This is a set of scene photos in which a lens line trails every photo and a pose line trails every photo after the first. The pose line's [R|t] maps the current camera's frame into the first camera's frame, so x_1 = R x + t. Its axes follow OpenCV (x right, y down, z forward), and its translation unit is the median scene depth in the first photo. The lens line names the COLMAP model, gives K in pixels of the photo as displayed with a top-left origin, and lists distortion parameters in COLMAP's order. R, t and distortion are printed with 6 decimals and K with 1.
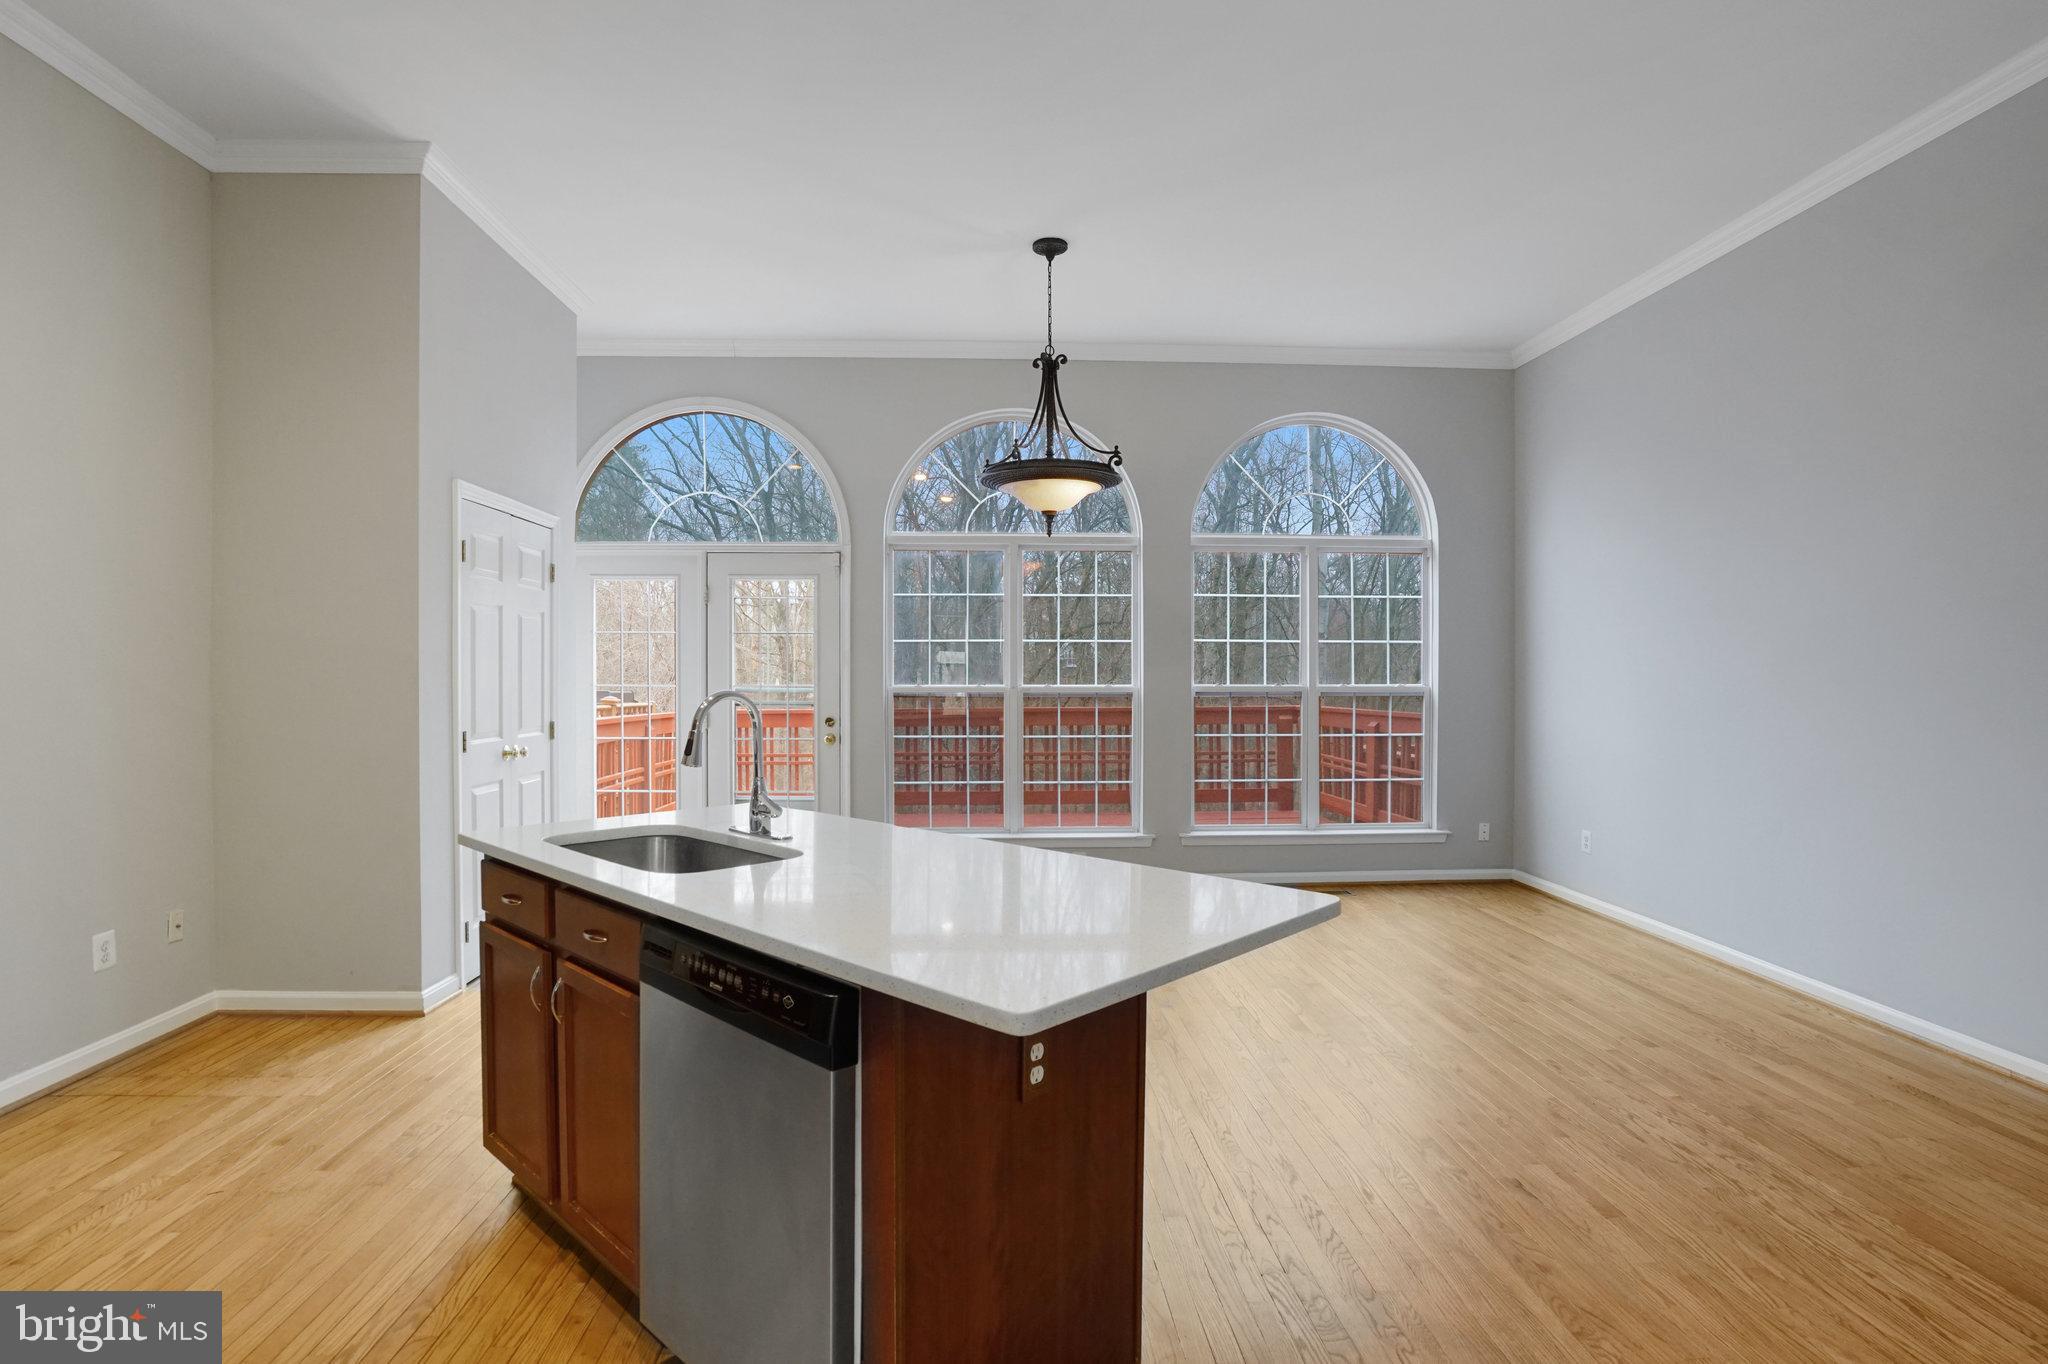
lens RADIAL K [[966.7, 0, 1007.4], [0, 966.7, 681.8], [0, 0, 1]] dist [-0.051605, 0.009668]
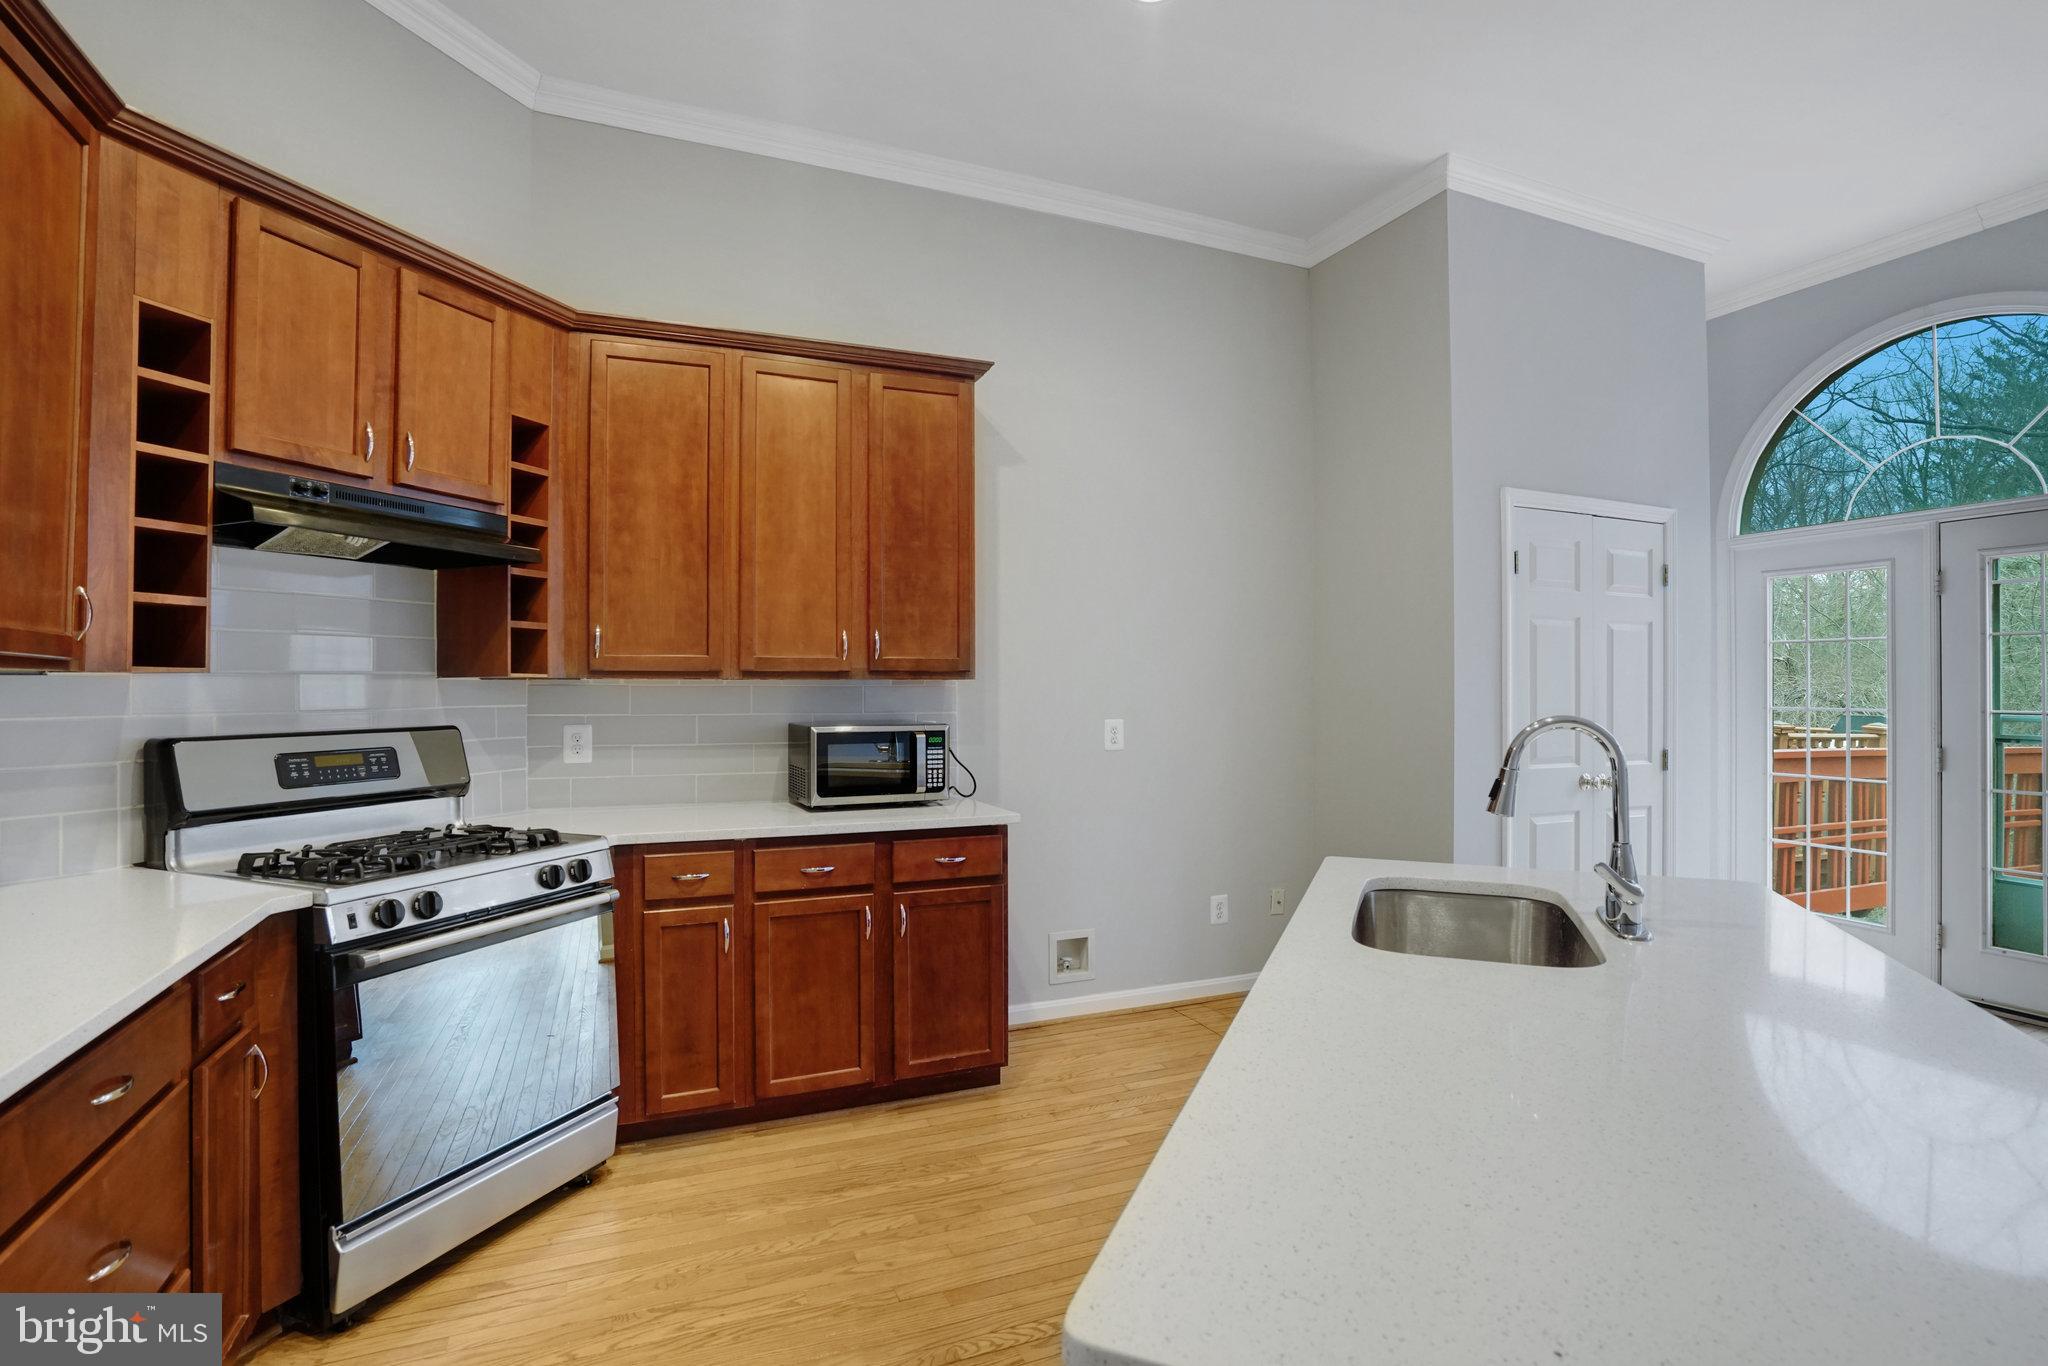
lens RADIAL K [[966.7, 0, 1007.4], [0, 966.7, 682.8], [0, 0, 1]] dist [-0.051605, 0.009668]
pose [[0.359314, -0.006813, -0.933192, 0.129642], [-0.012164, 0.999854, -0.011983, -0.001348], [0.933137, 0.015657, 0.359179, 0.203526]]
